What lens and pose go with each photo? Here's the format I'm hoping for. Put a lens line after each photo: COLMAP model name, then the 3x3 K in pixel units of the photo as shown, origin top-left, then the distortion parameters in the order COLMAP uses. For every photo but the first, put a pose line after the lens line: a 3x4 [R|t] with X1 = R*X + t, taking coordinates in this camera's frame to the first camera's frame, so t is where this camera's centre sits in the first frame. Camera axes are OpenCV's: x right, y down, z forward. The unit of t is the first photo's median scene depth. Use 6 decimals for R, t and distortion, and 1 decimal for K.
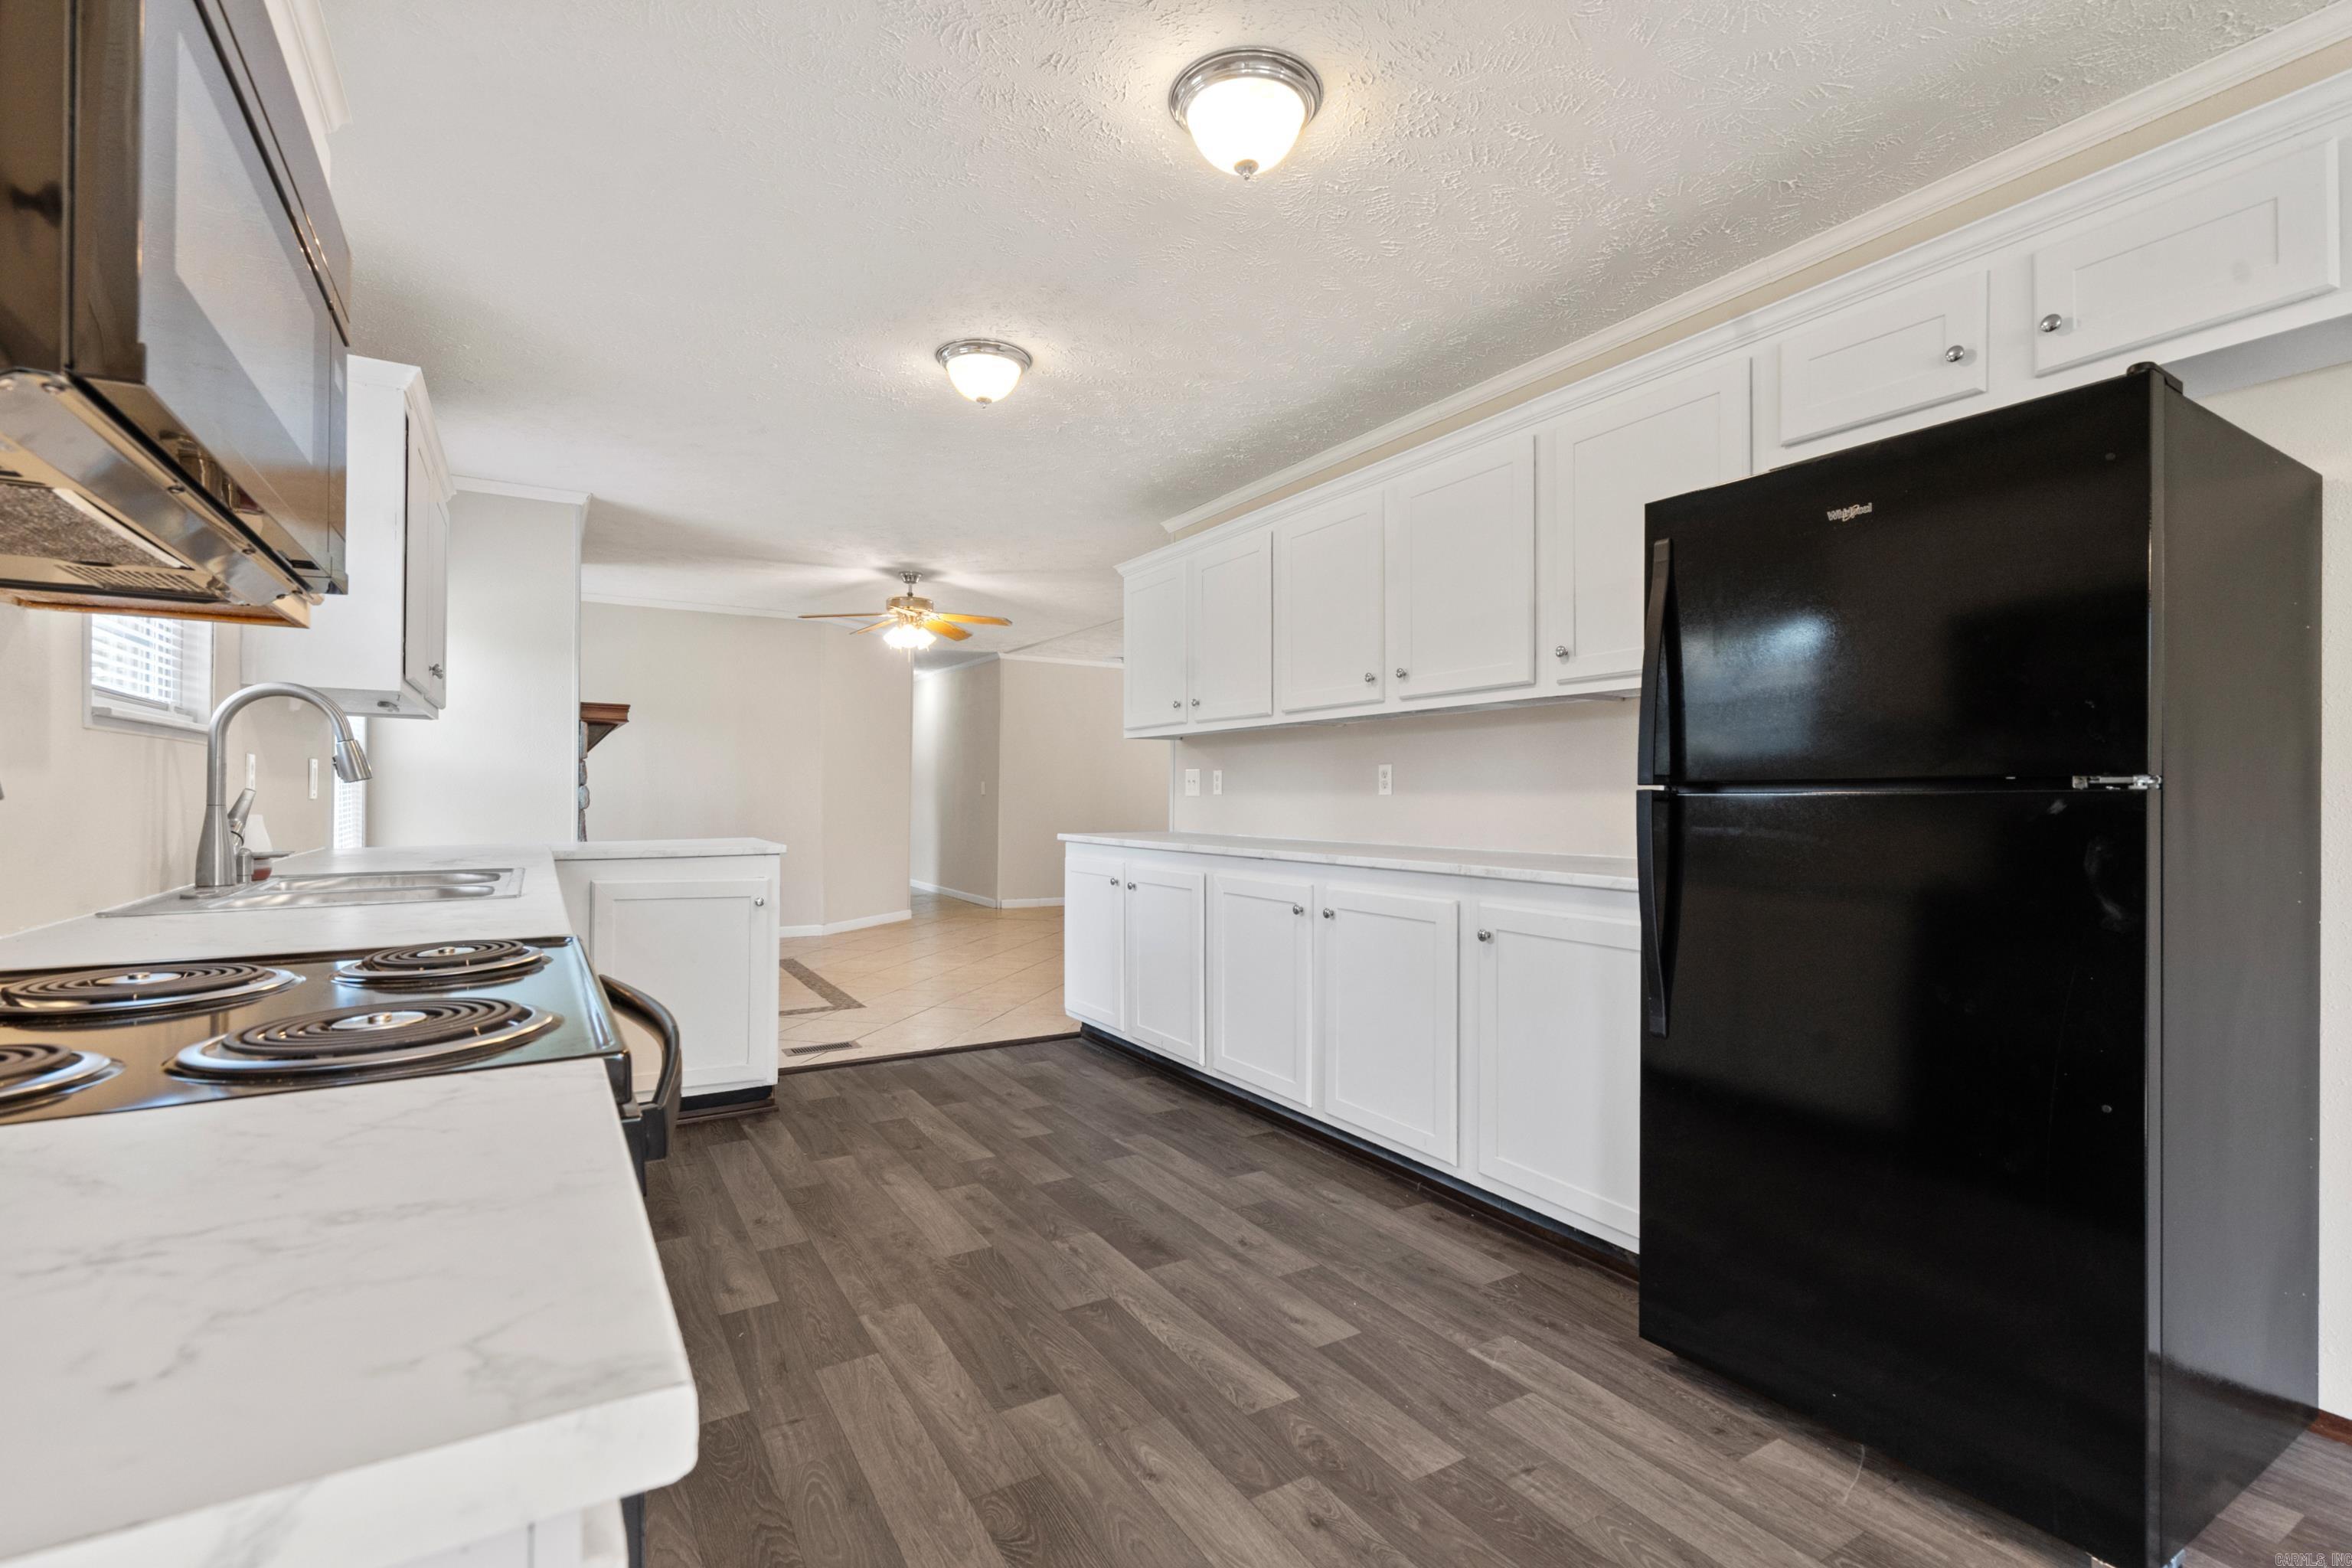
lens RADIAL K [[1075.7, 0, 1180.5], [0, 1075.7, 788.5], [0, 0, 1]] dist [0.001557, 0.000881]
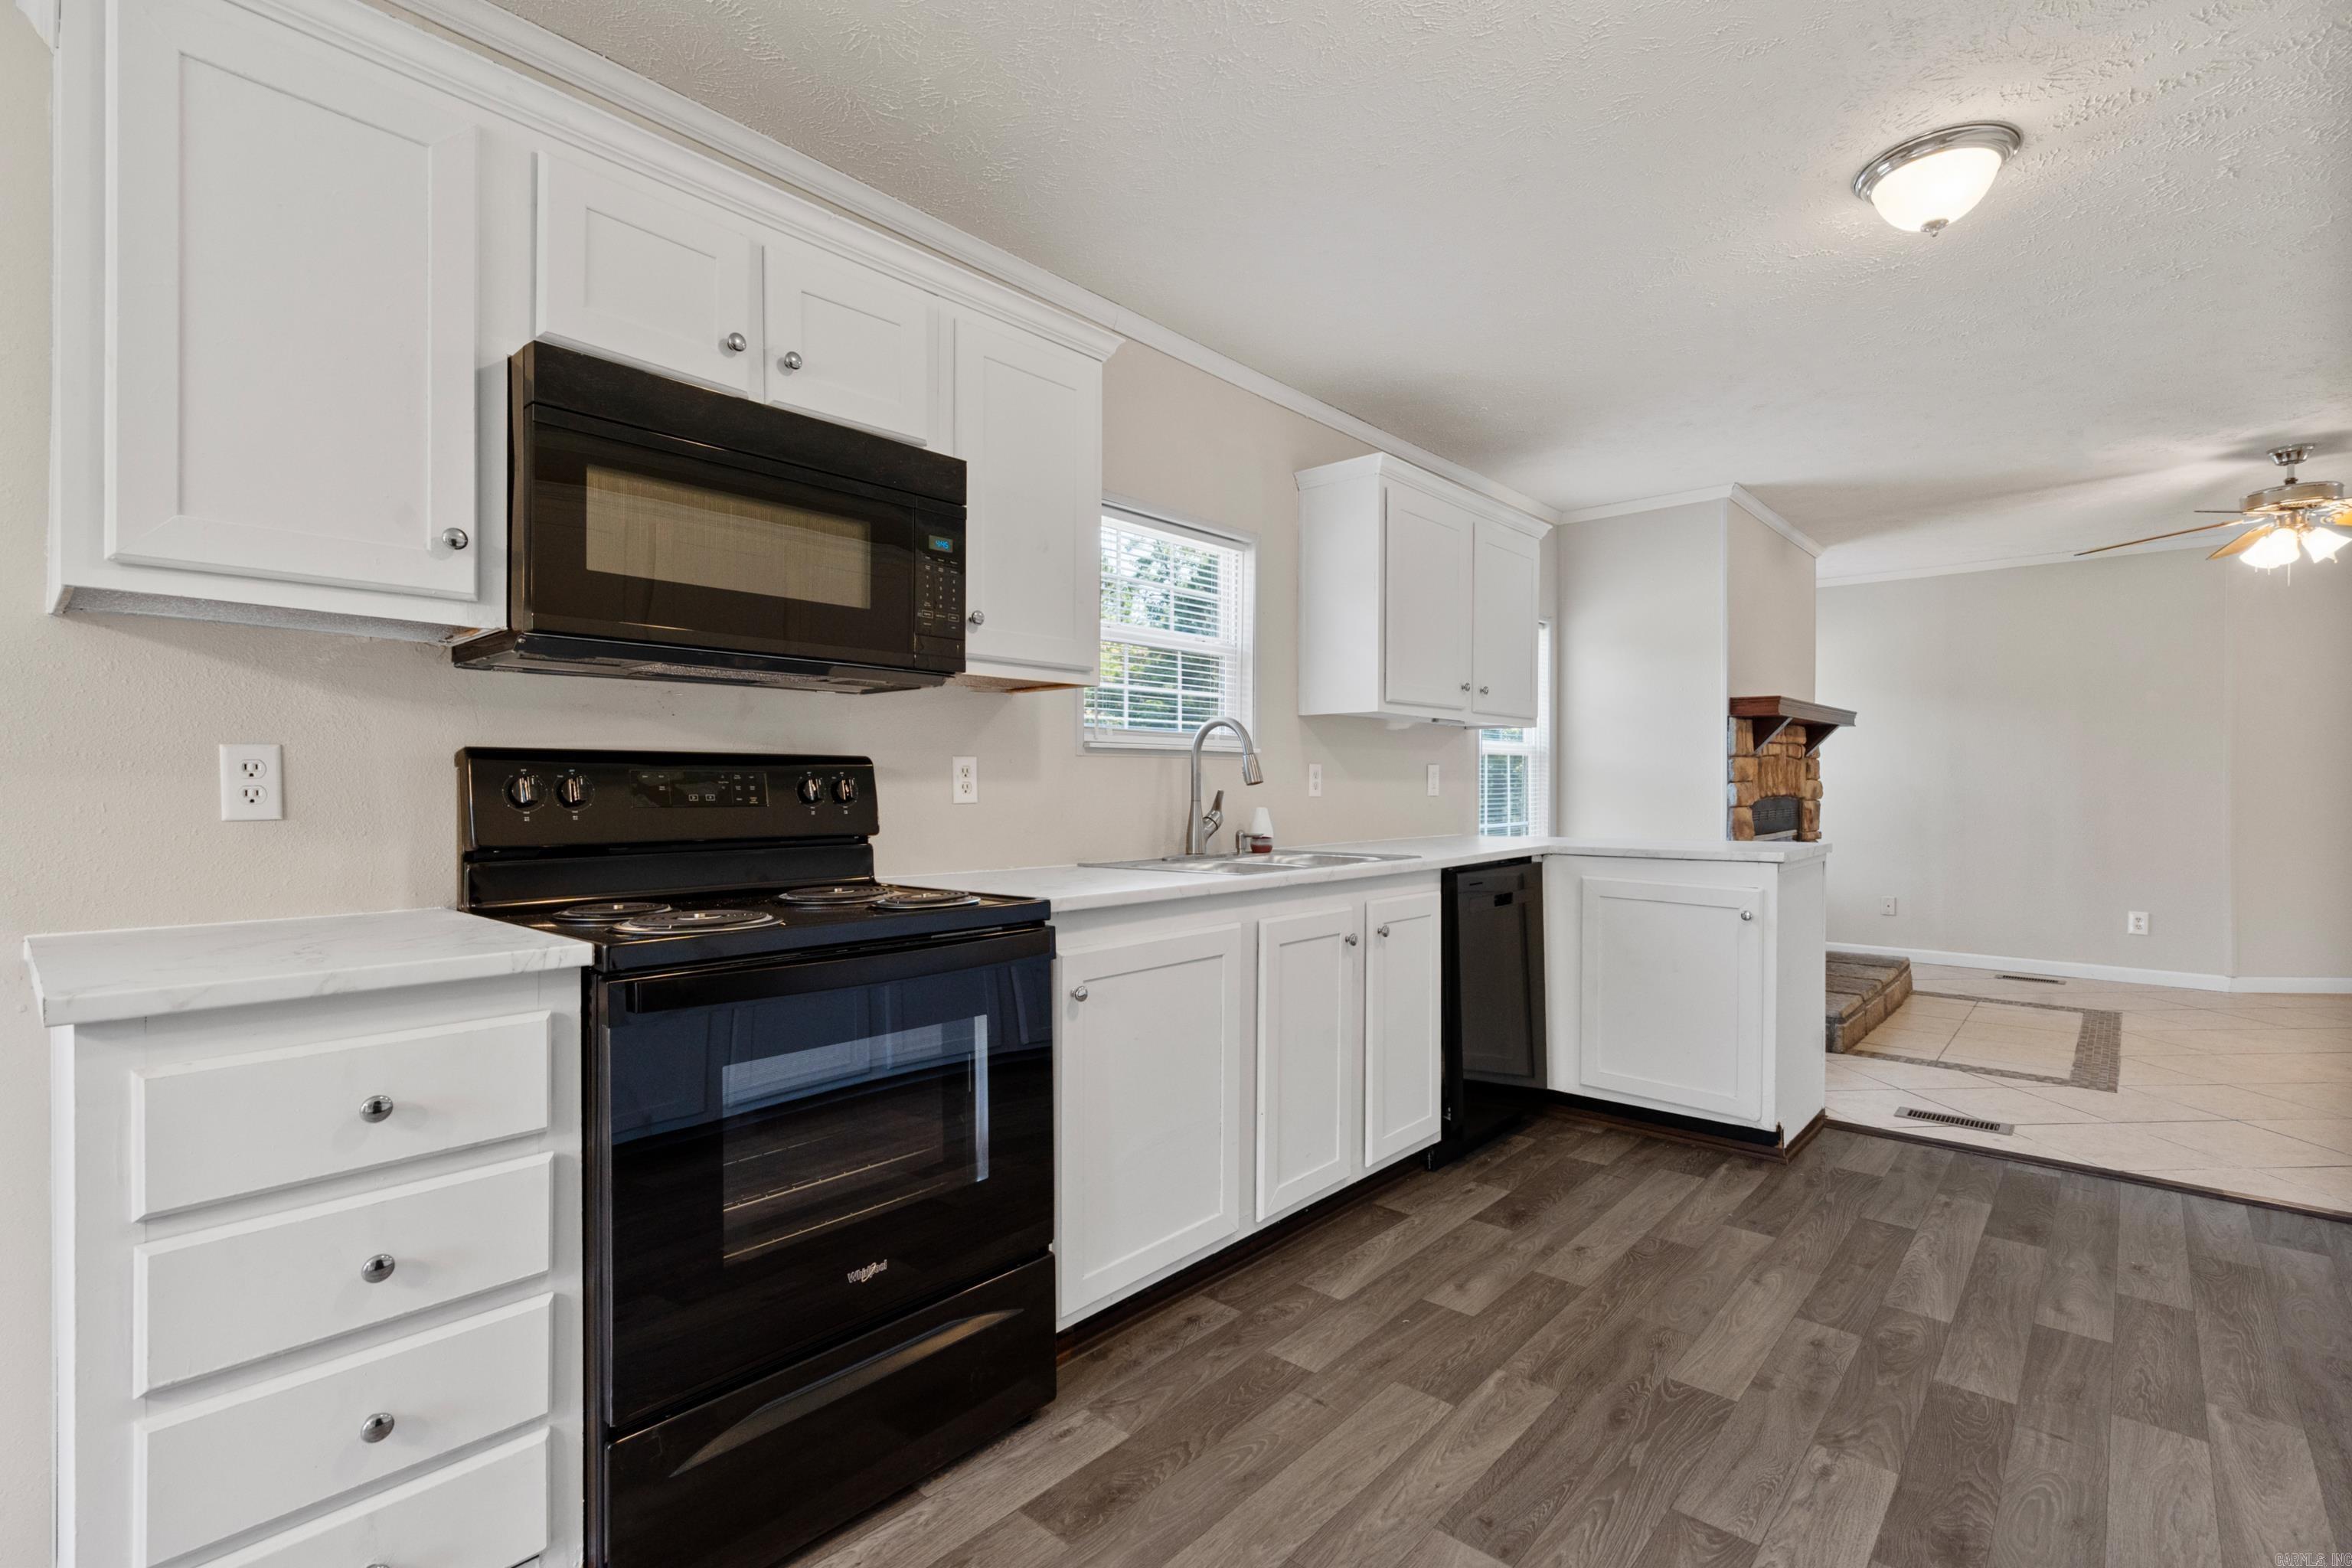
lens RADIAL K [[1075.7, 0, 1169.1], [0, 1075.7, 789.8], [0, 0, 1]] dist [0.001557, 0.000881]
pose [[0.285269, -0.002422, -0.958444, 0.330117], [0.006965, 0.999976, -0.000454, 0.000327], [0.958422, -0.006546, 0.285279, 0.320133]]
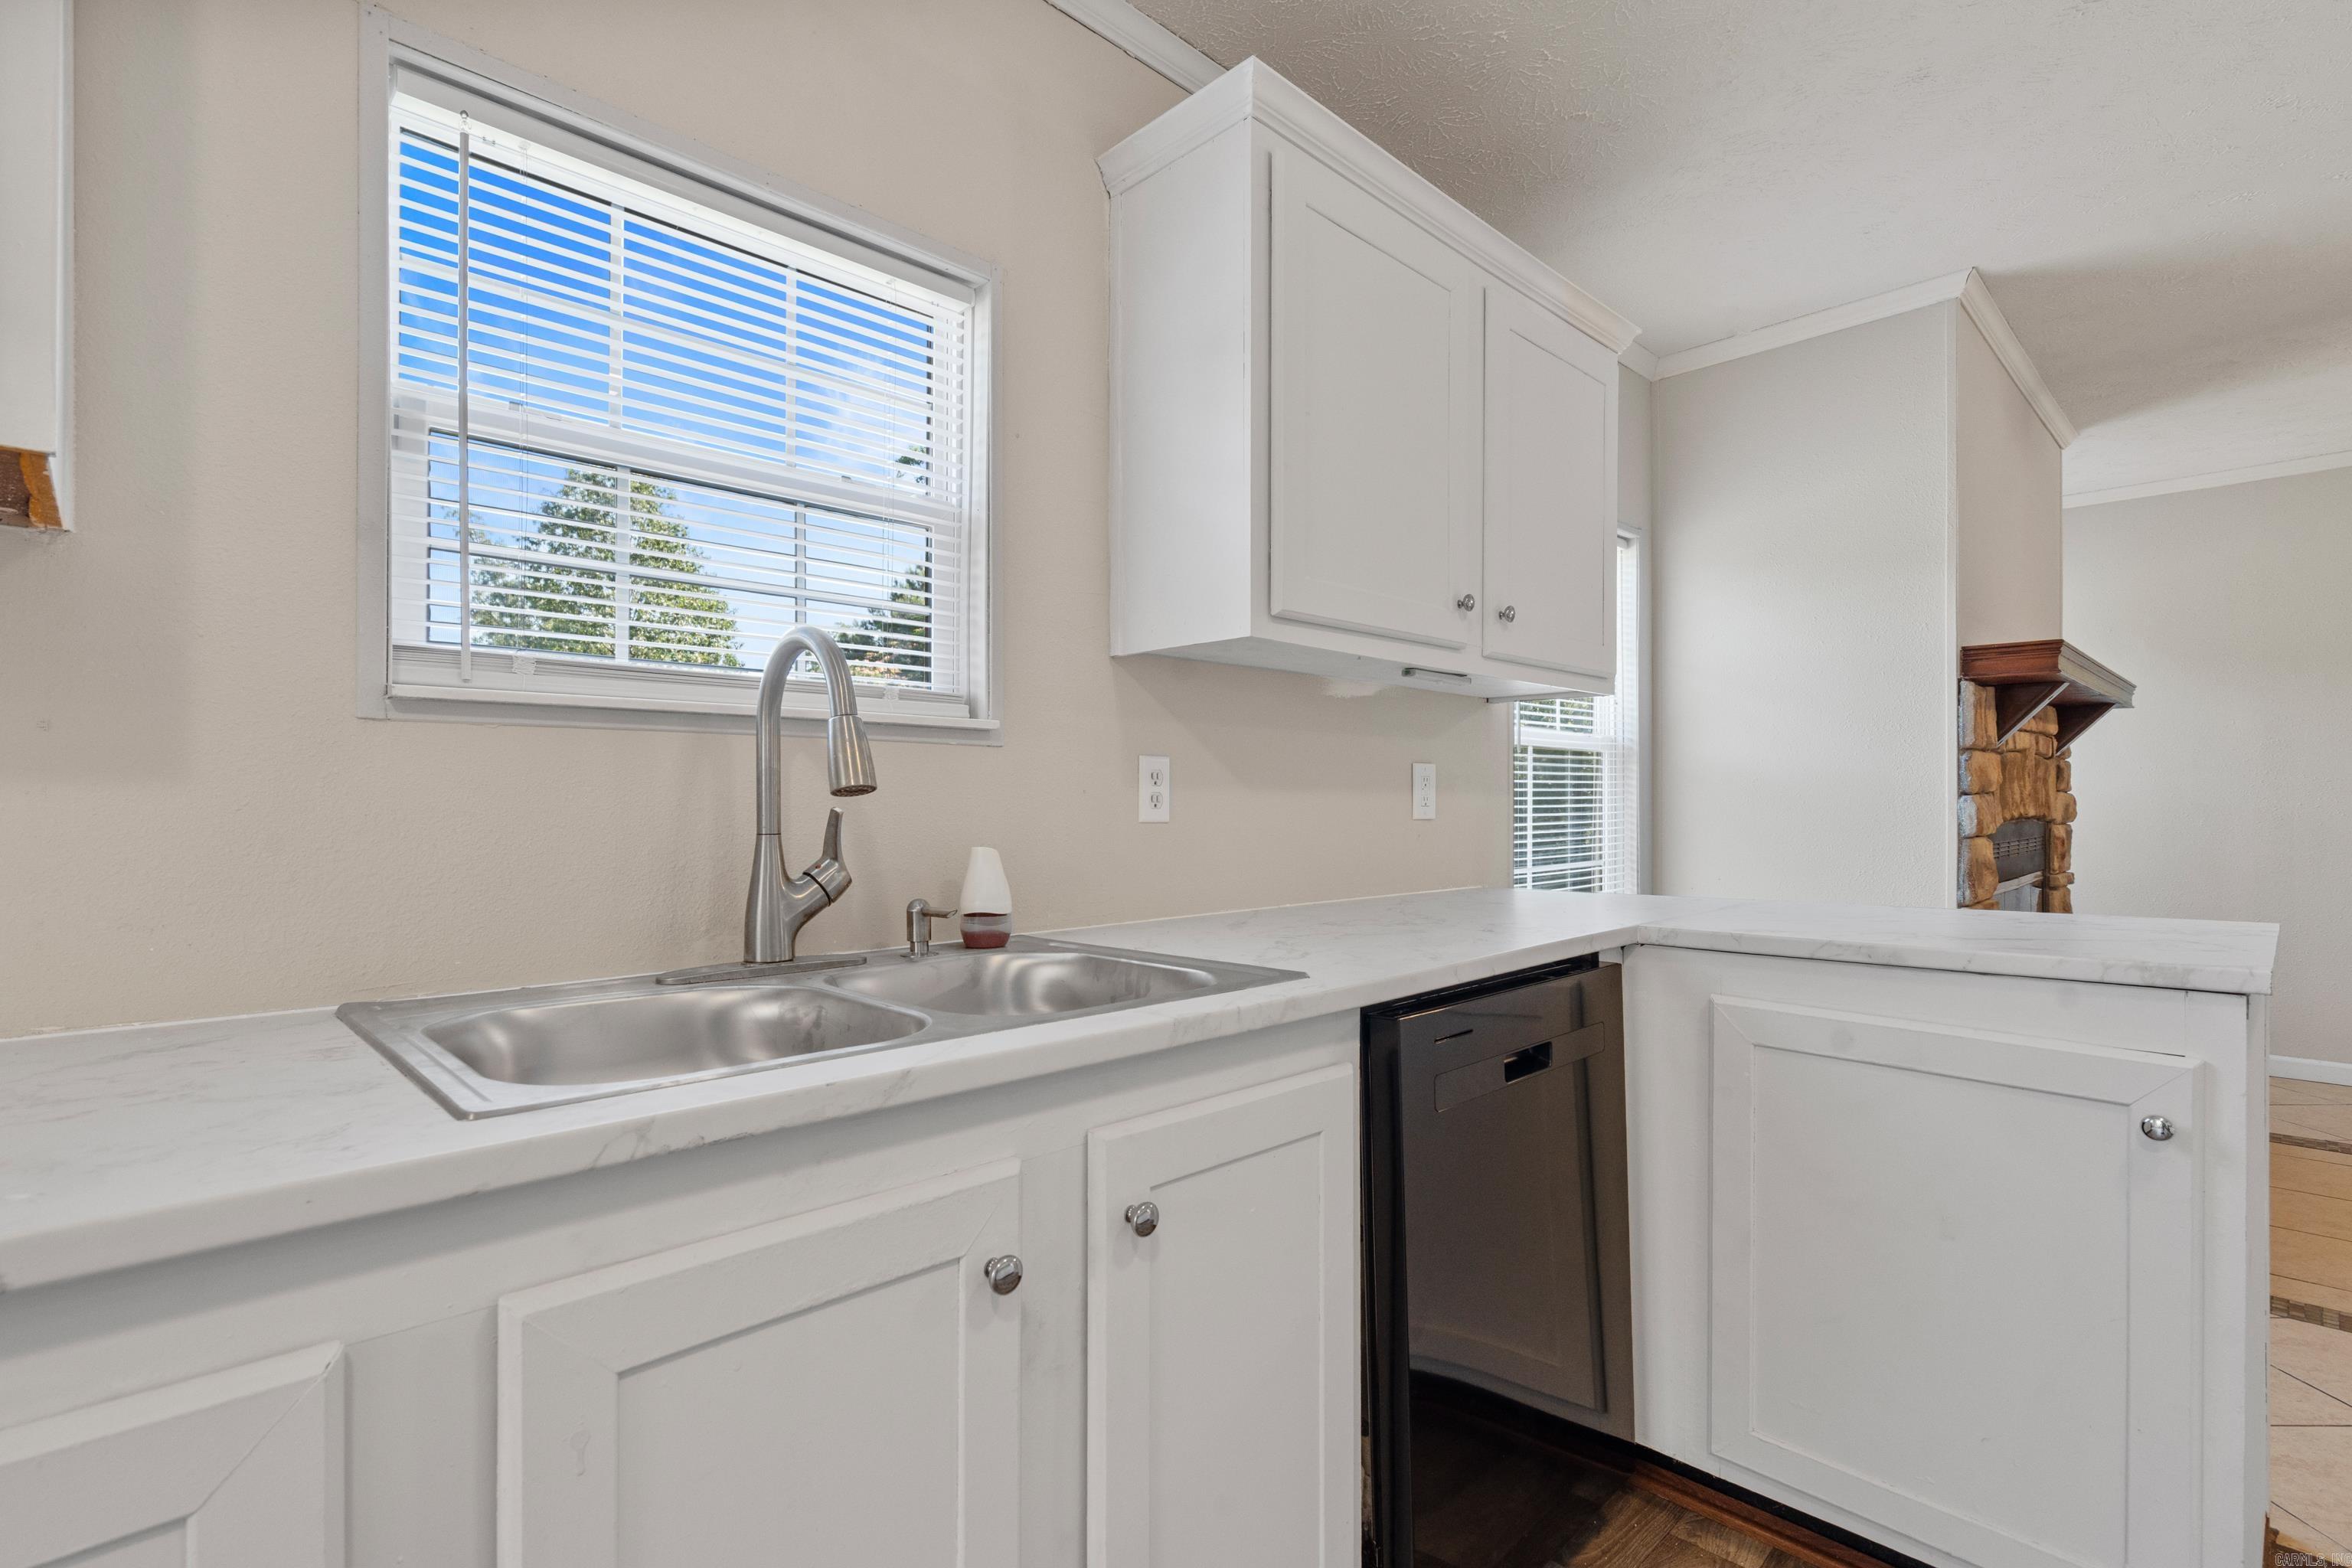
lens RADIAL K [[1123.2, 0, 1156.1], [0, 1123.2, 795.3], [0, 0, 1]] dist [-0.002282, 0.003014]
pose [[0.219615, -0.012610, -0.975505, -0.111507], [0.007130, 0.999911, -0.011320, 0.000597], [0.975561, -0.004470, 0.219685, 0.643059]]
